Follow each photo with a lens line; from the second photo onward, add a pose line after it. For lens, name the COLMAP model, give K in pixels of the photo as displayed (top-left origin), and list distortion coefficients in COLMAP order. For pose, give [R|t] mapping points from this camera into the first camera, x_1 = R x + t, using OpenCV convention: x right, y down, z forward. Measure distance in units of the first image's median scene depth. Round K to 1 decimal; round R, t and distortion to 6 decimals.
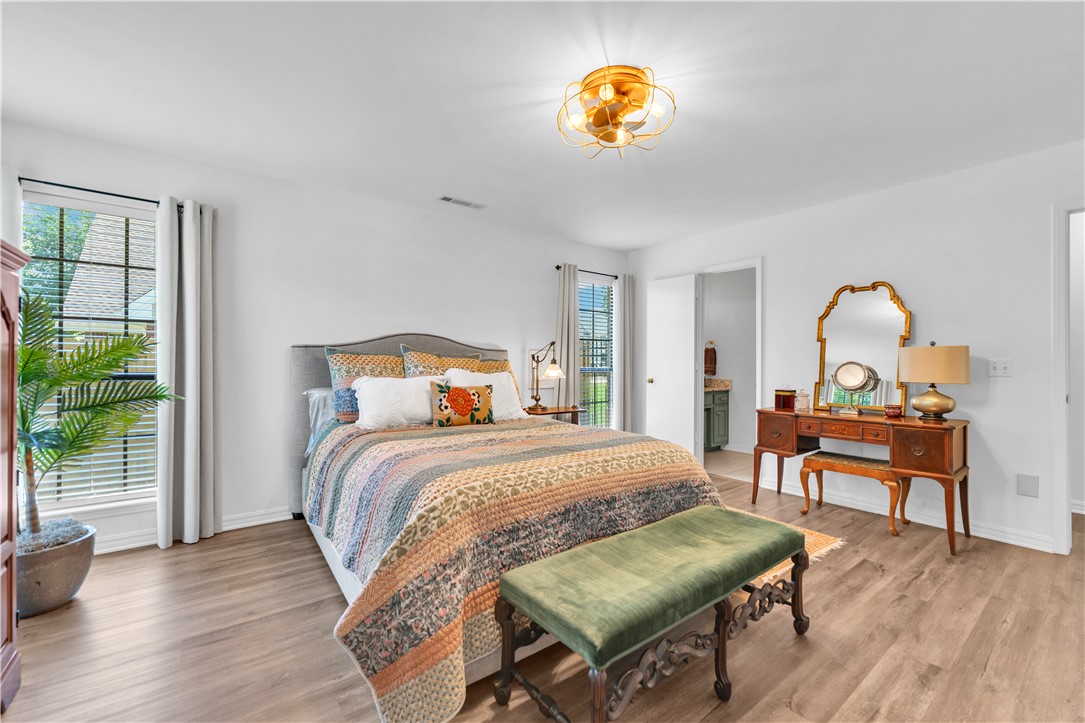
lens RADIAL K [[443.1, 0, 534.4], [0, 443.1, 360.7], [0, 0, 1]] dist [-0.004036, 0.000092]
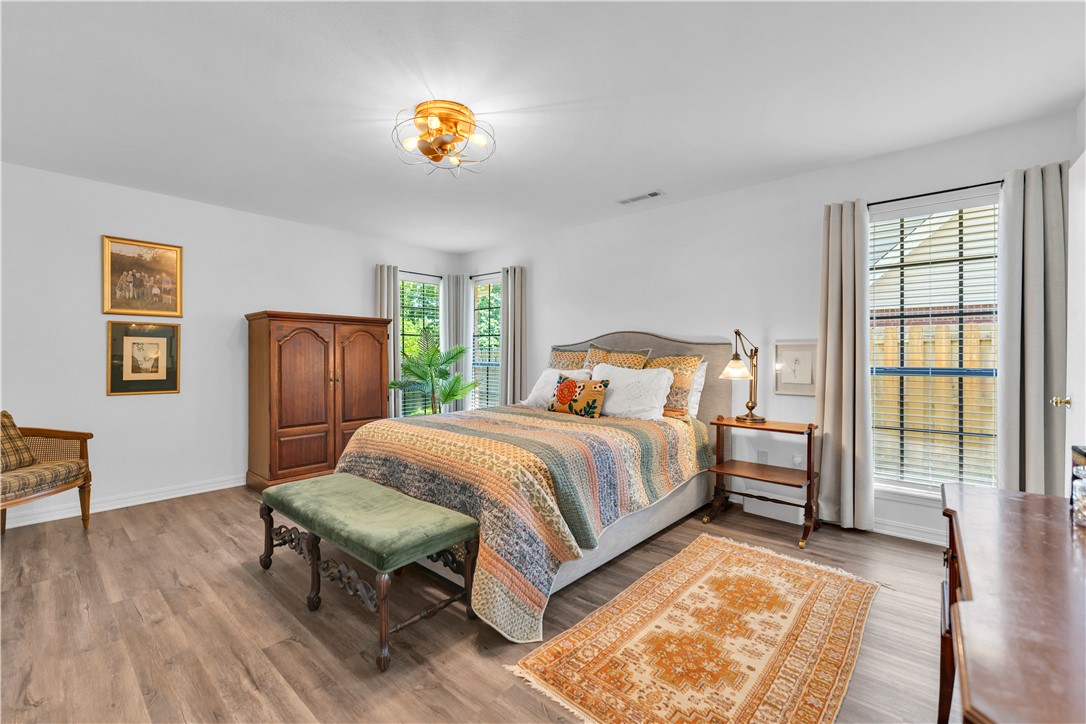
lens RADIAL K [[443.5, 0, 535.6], [0, 443.5, 360.1], [0, 0, 1]] dist [-0.004036, 0.000092]
pose [[0.209084, 0.004733, -0.977886, 0.925908], [0.002611, 0.999982, 0.005398, 0.003560], [0.977894, -0.003682, 0.209067, 0.681590]]
